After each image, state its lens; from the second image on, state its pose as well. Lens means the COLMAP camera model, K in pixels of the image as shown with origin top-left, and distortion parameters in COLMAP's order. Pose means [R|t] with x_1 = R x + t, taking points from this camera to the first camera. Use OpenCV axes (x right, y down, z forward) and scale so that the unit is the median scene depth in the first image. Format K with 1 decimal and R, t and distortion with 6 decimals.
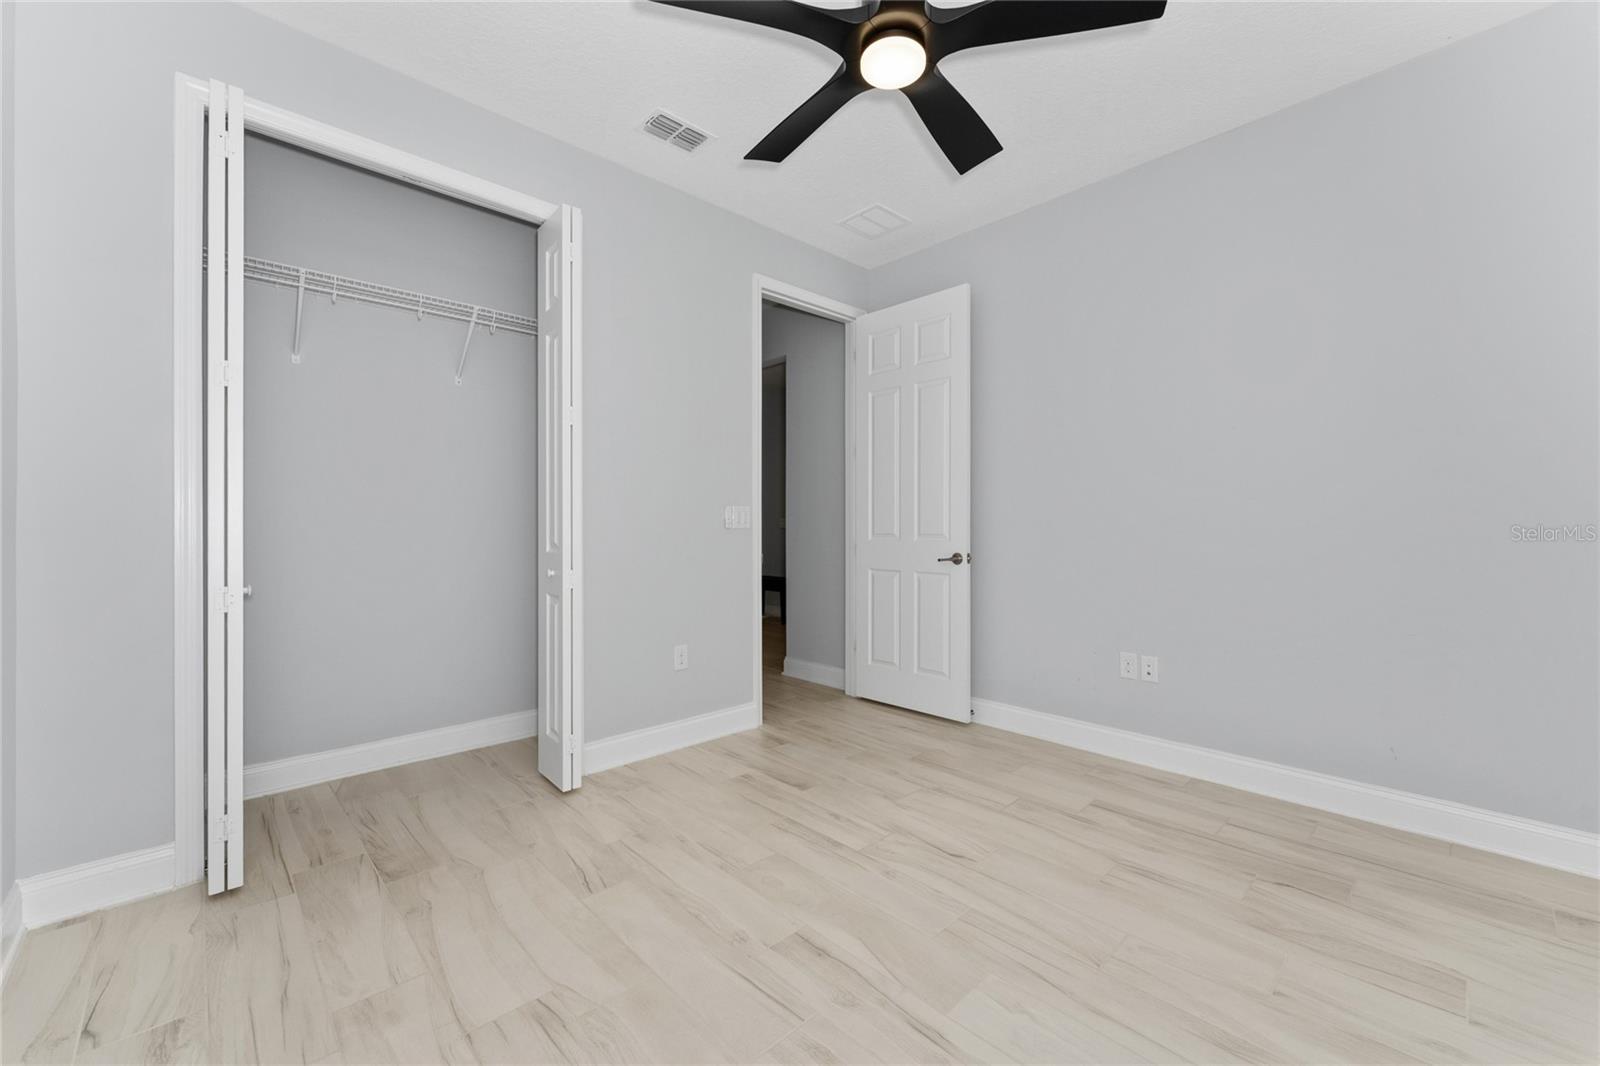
lens RADIAL K [[640.4, 0, 801.6], [0, 640.4, 531.3], [0, 0, 1]] dist [0.000402, -0.000001]
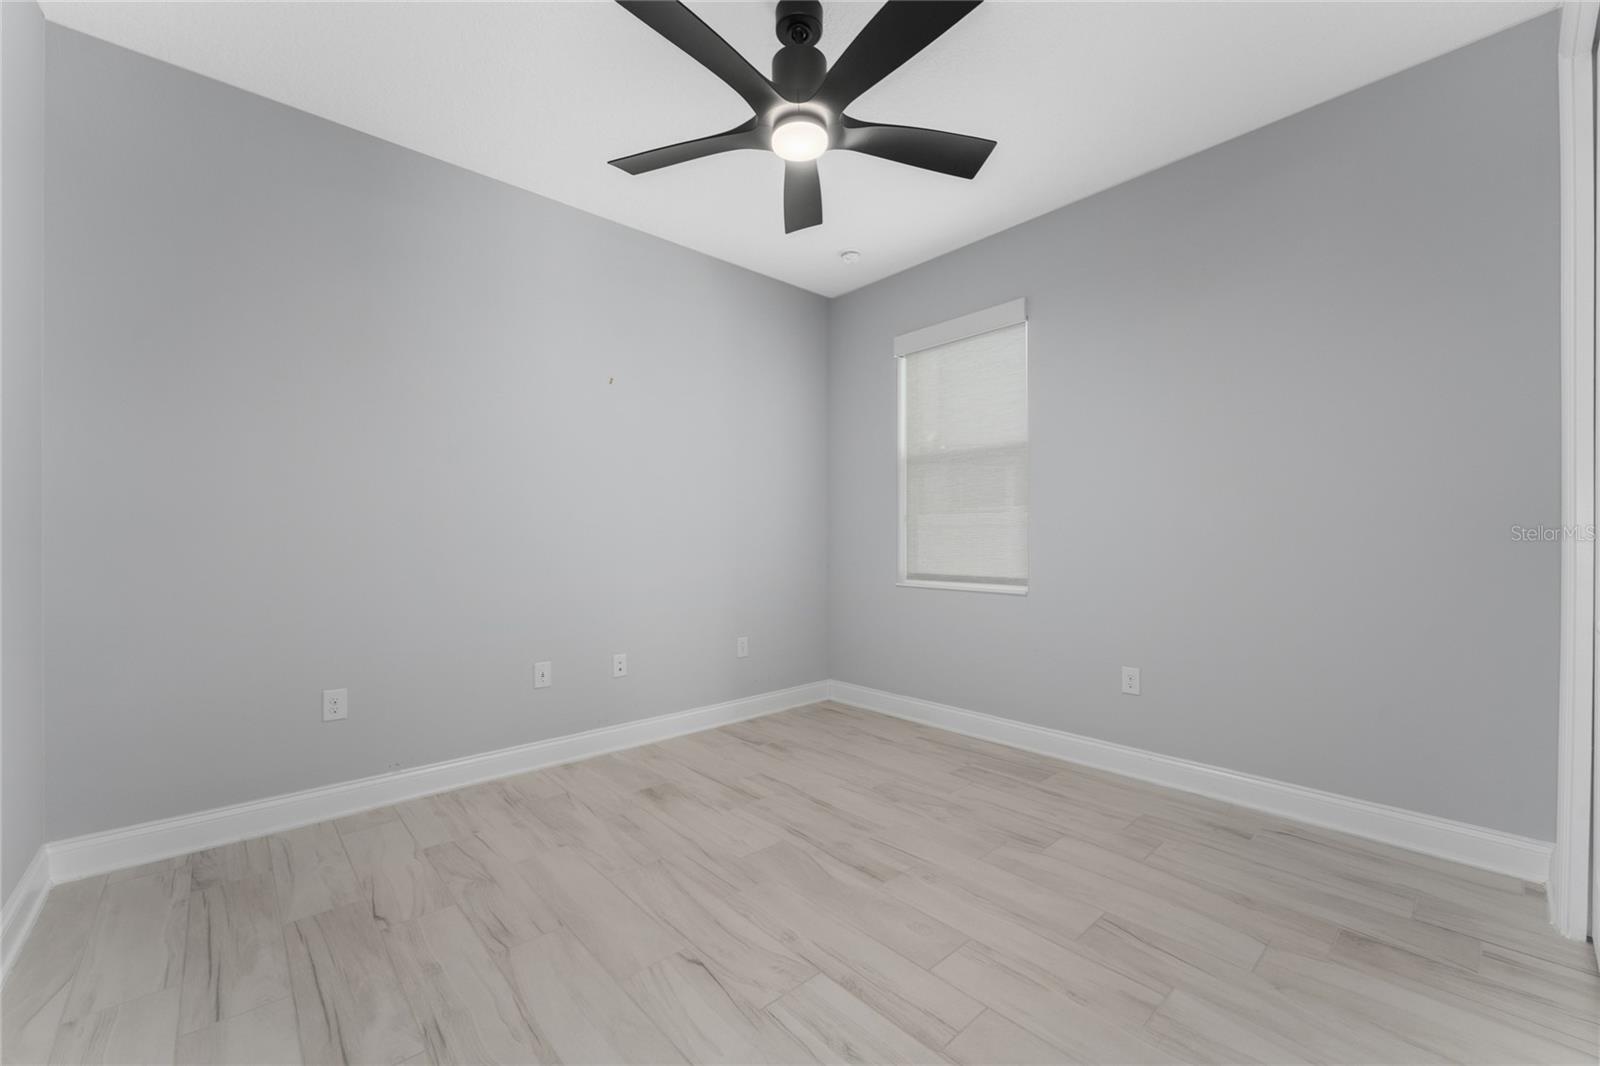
lens RADIAL K [[640.4, 0, 798.5], [0, 640.4, 537.5], [0, 0, 1]] dist [0.000402, -0.000001]
pose [[-0.999664, 0.001733, 0.025864, 0.104022], [0.001720, 0.999998, -0.000536, -0.011674], [-0.025865, -0.000491, -0.999665, 1.943168]]
